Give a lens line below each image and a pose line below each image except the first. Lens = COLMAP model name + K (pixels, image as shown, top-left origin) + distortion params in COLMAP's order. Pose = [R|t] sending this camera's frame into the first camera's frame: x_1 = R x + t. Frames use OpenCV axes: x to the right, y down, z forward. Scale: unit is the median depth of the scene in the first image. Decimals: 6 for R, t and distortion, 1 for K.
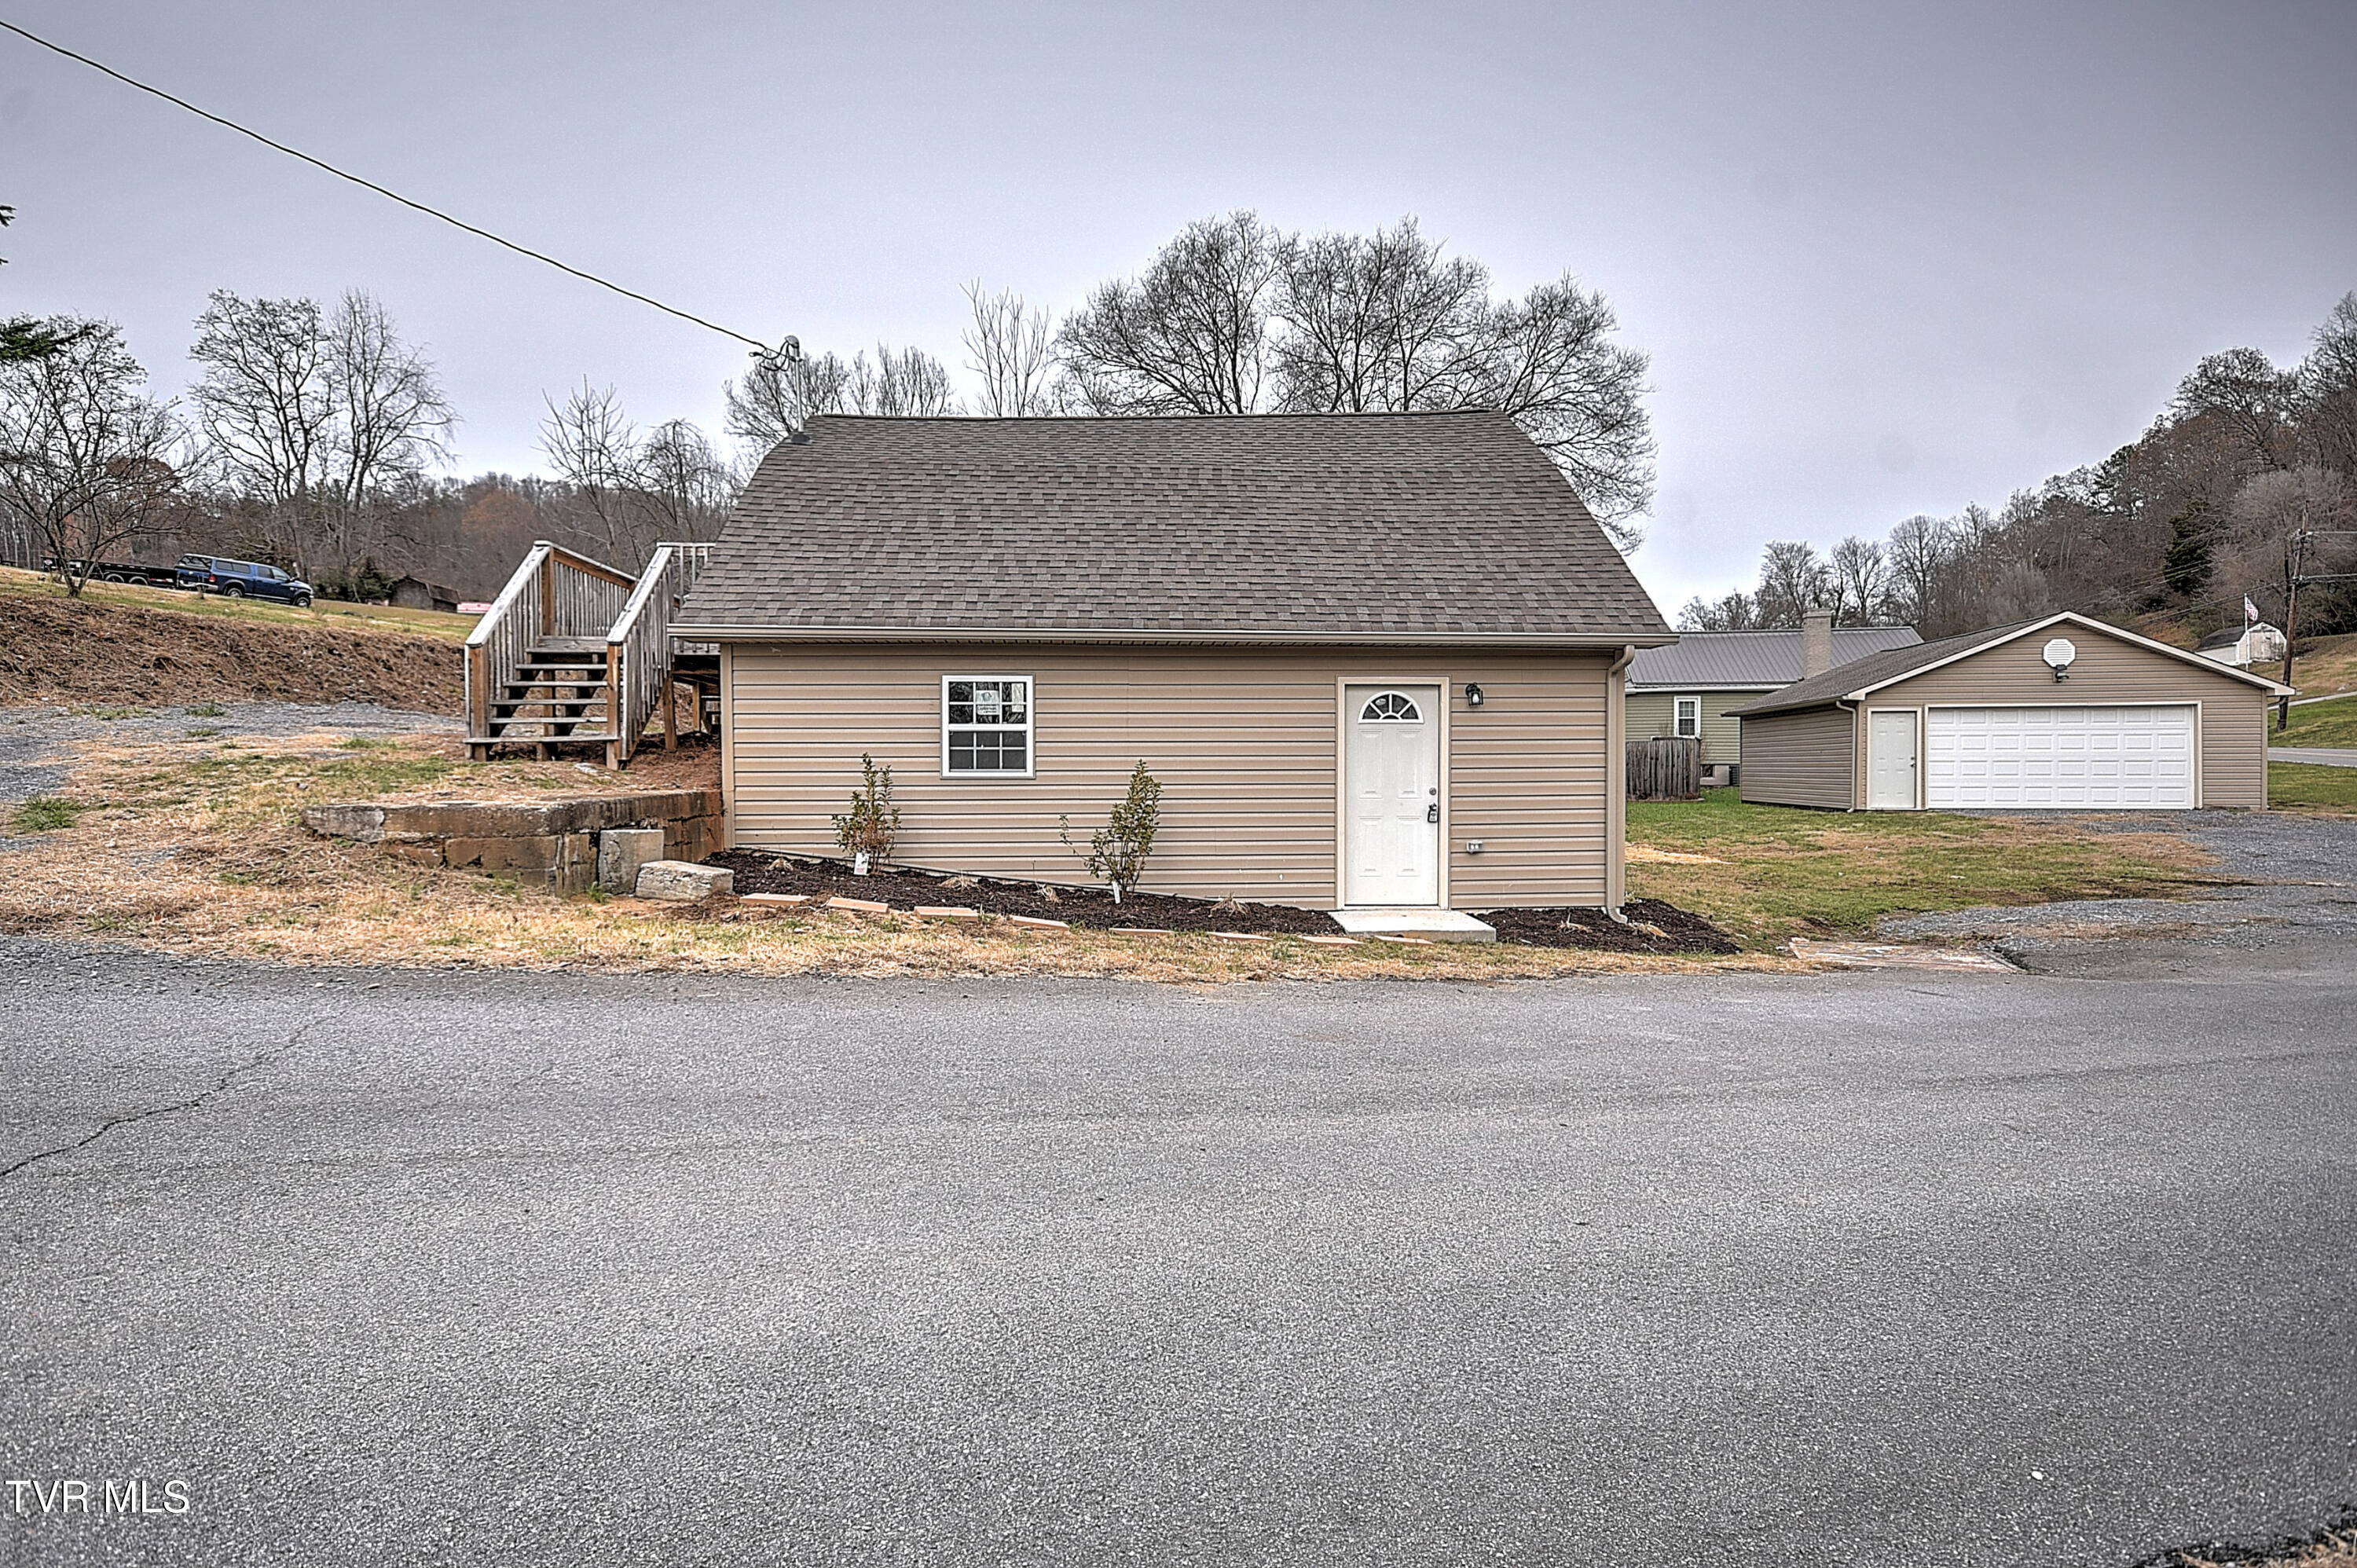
lens RADIAL K [[1228.8, 0, 1172.3], [0, 1228.8, 773.5], [0, 0, 1]] dist [0.009682, 0.001784]
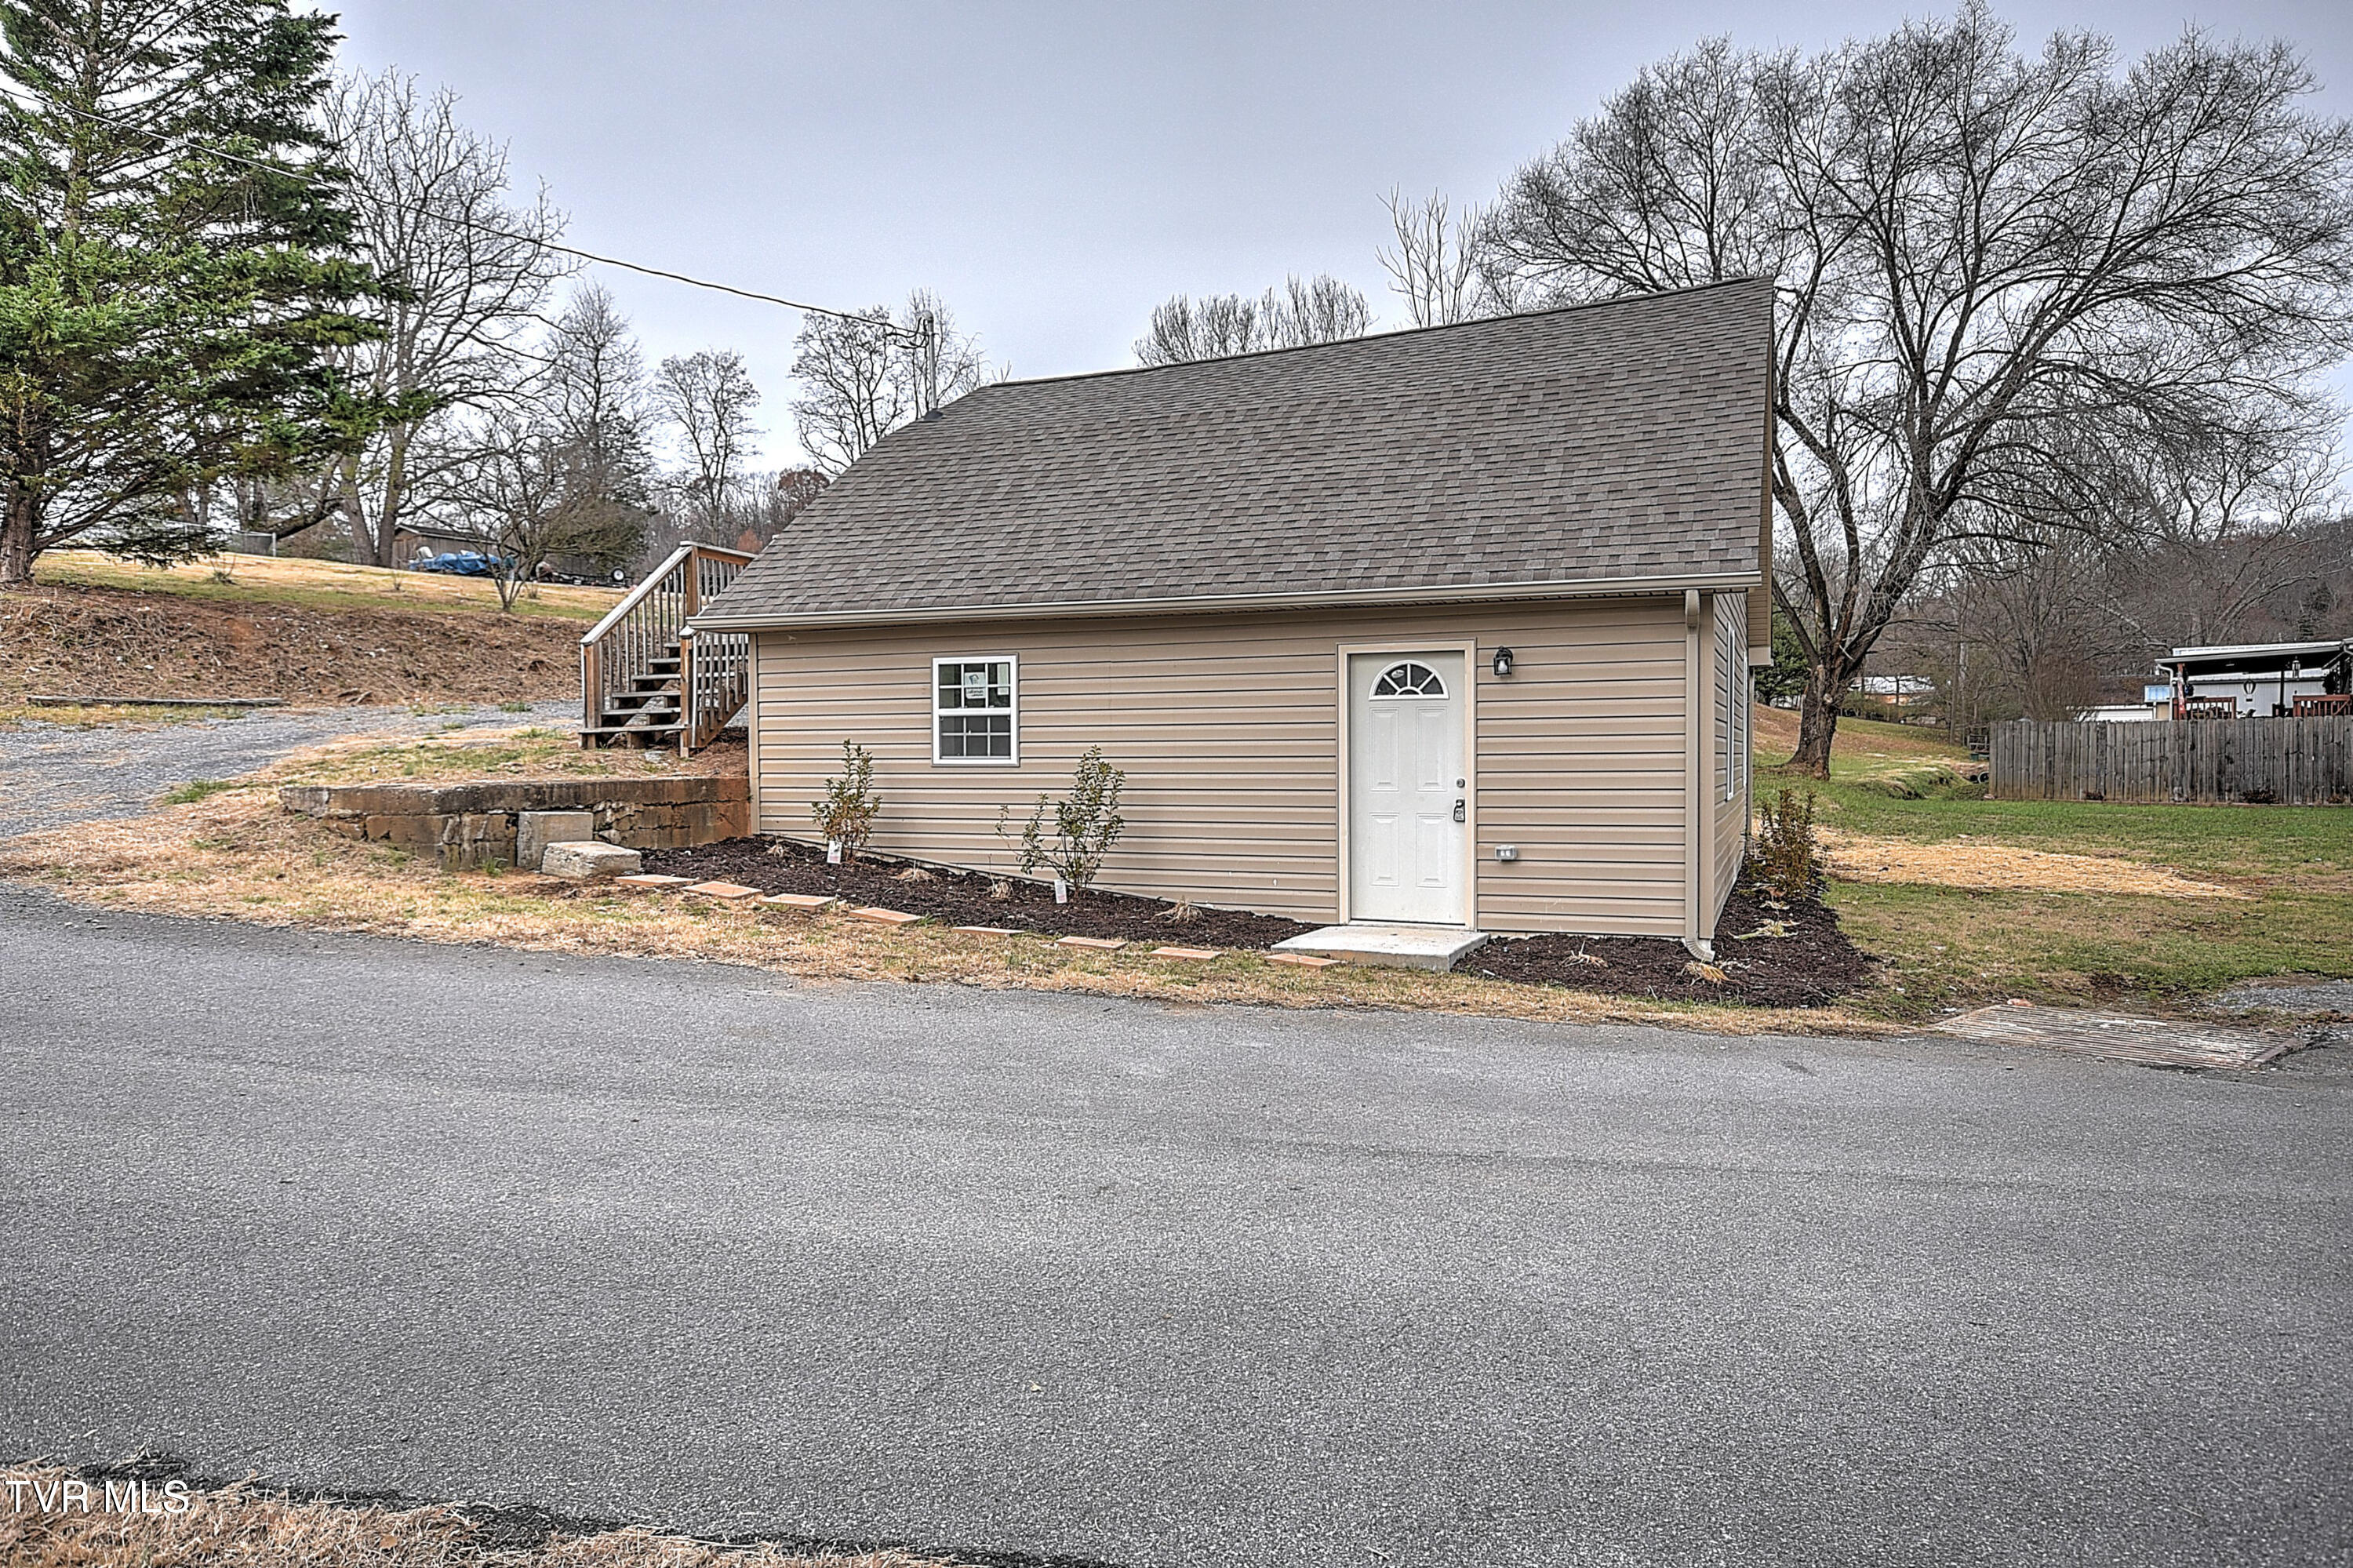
lens RADIAL K [[1440.3, 0, 1172.0], [0, 1440.3, 783.9], [0, 0, 1]] dist [0.014689, 0.005054]
pose [[0.900724, 0.007273, -0.434331, 0.455986], [-0.000984, 0.999891, 0.014704, 0.001424], [0.434391, -0.012817, 0.900633, 0.067448]]
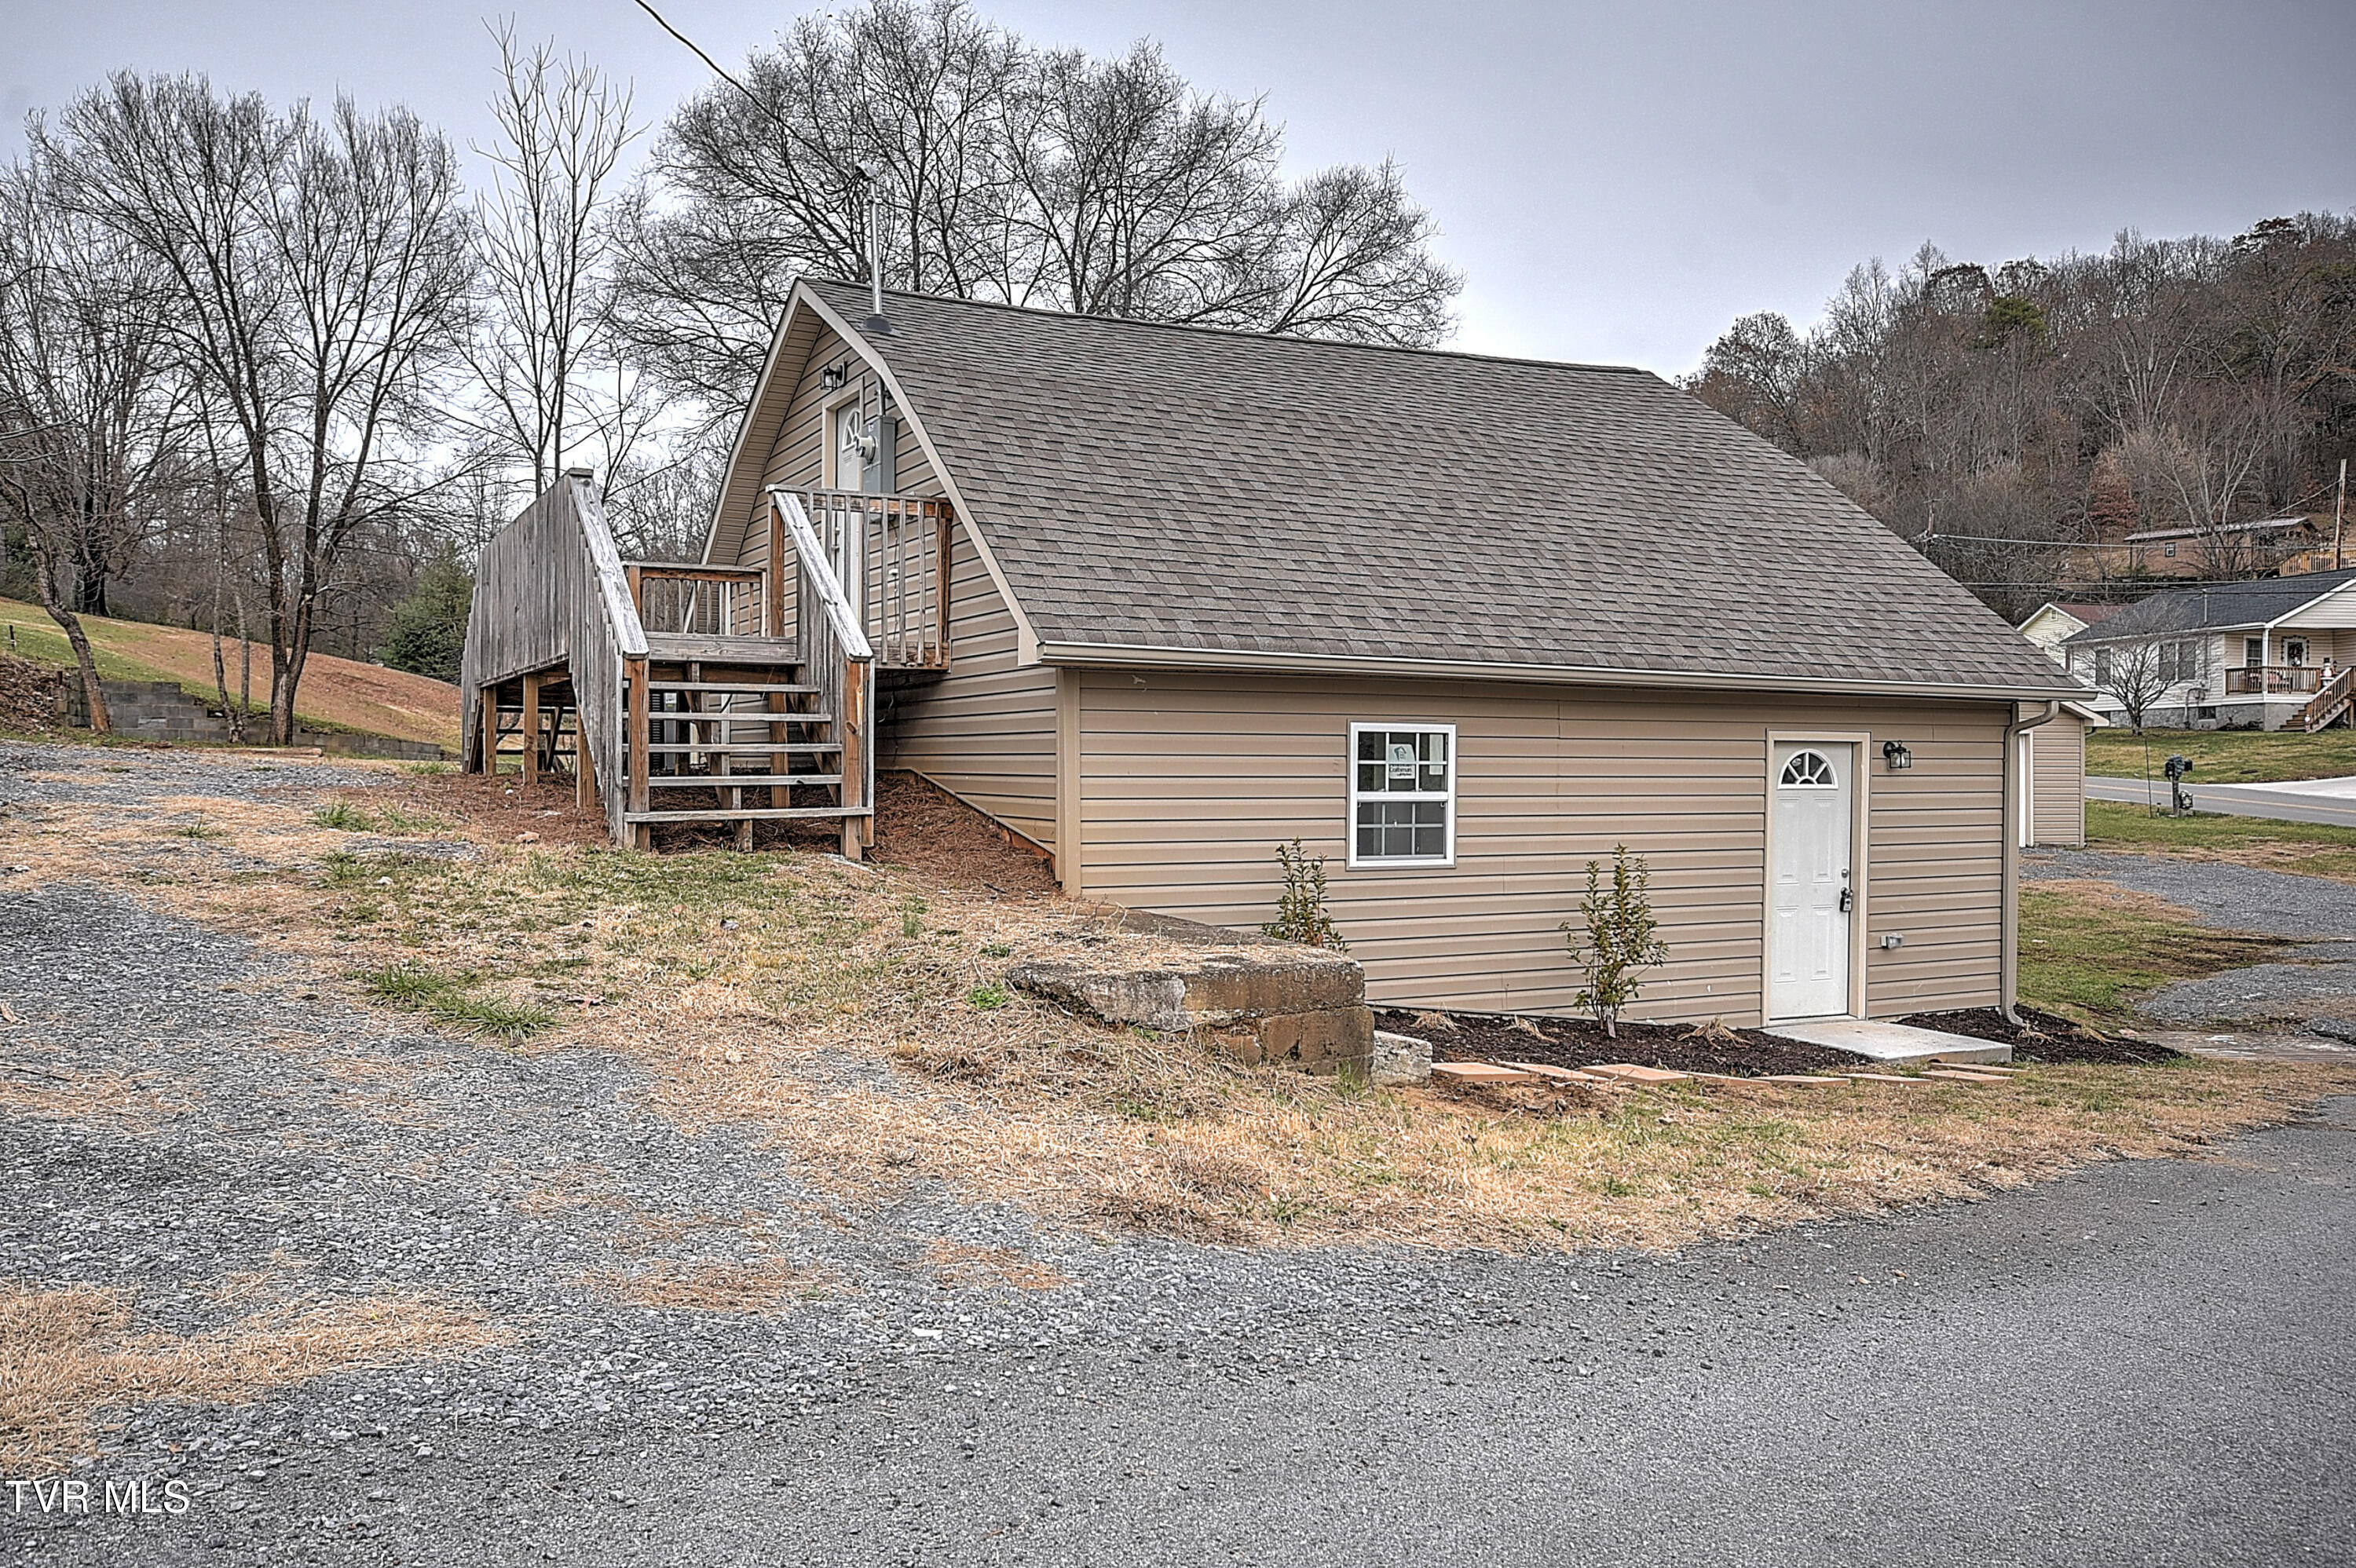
lens RADIAL K [[1739.4, 0, 1184.9], [0, 1739.4, 786.8], [0, 0, 1]] dist [0.013828, 0.007726]
pose [[0.913636, 0.002553, 0.406526, -0.657839], [-0.005718, 0.999962, 0.006571, -0.047900], [-0.406494, -0.008328, 0.913616, 0.129710]]
